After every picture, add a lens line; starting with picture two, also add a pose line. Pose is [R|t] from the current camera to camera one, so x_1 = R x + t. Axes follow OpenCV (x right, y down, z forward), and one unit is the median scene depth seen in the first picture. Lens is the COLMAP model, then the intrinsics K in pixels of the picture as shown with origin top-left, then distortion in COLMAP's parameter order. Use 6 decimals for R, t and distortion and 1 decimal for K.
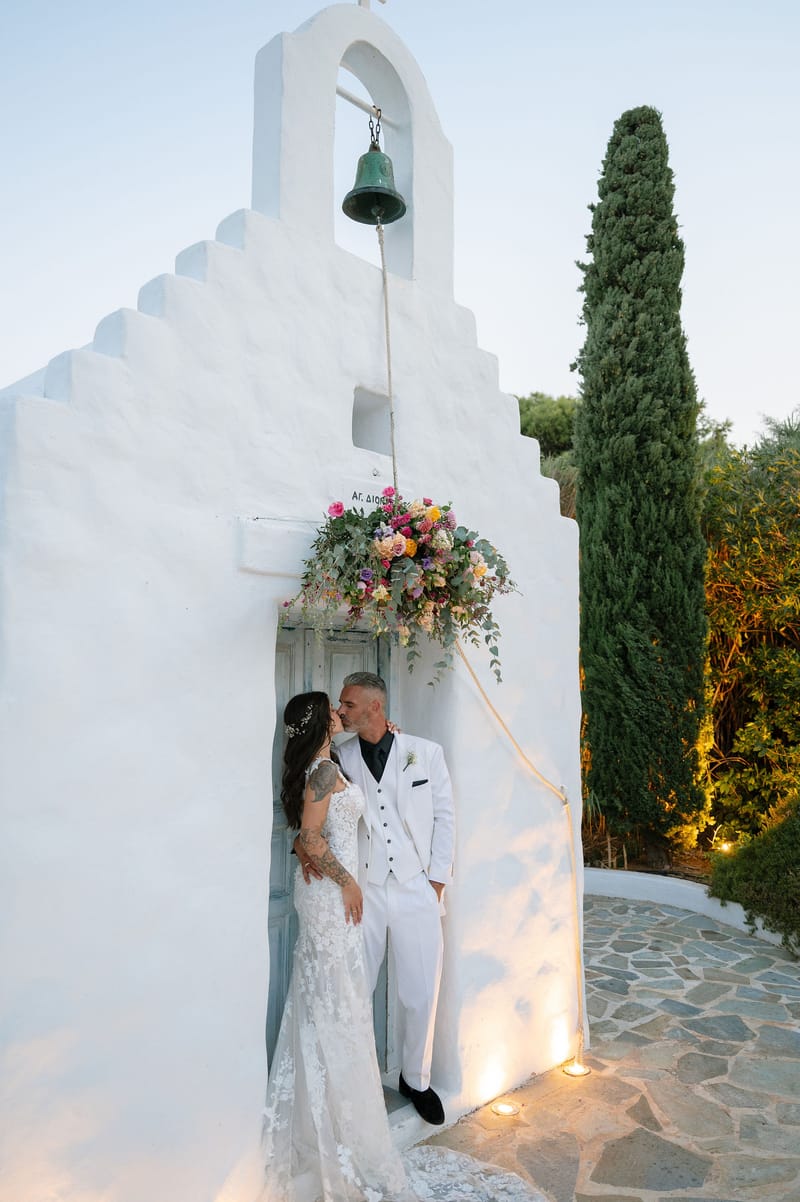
lens RADIAL K [[904.8, 0, 402.4], [0, 904.8, 571.7], [0, 0, 1]] dist [0.003246, 0.001462]
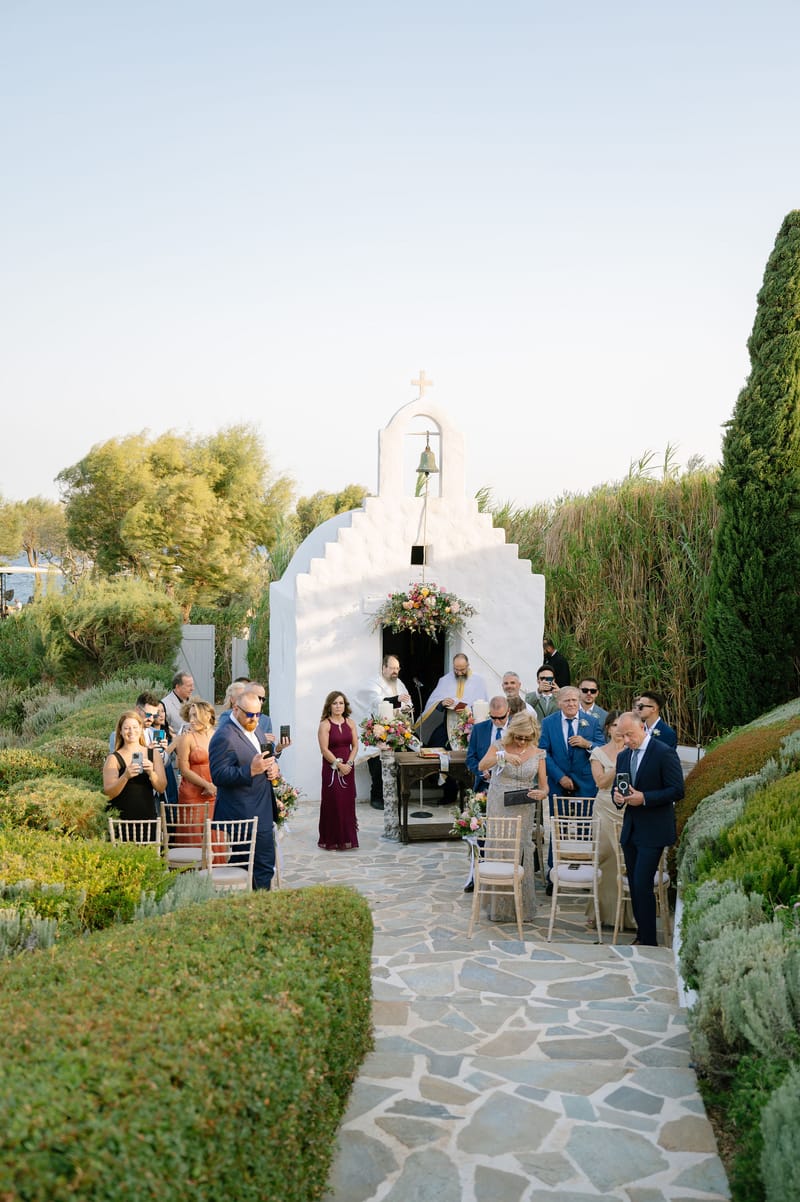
lens RADIAL K [[1224.3, 0, 400.0], [0, 1224.3, 601.0], [0, 0, 1]] dist [-0.012973, -0.002720]
pose [[0.804035, 0.040961, -0.593169, 1.065968], [0.057121, 0.987689, 0.145631, -0.285820], [0.591832, -0.150975, 0.791796, -1.019276]]
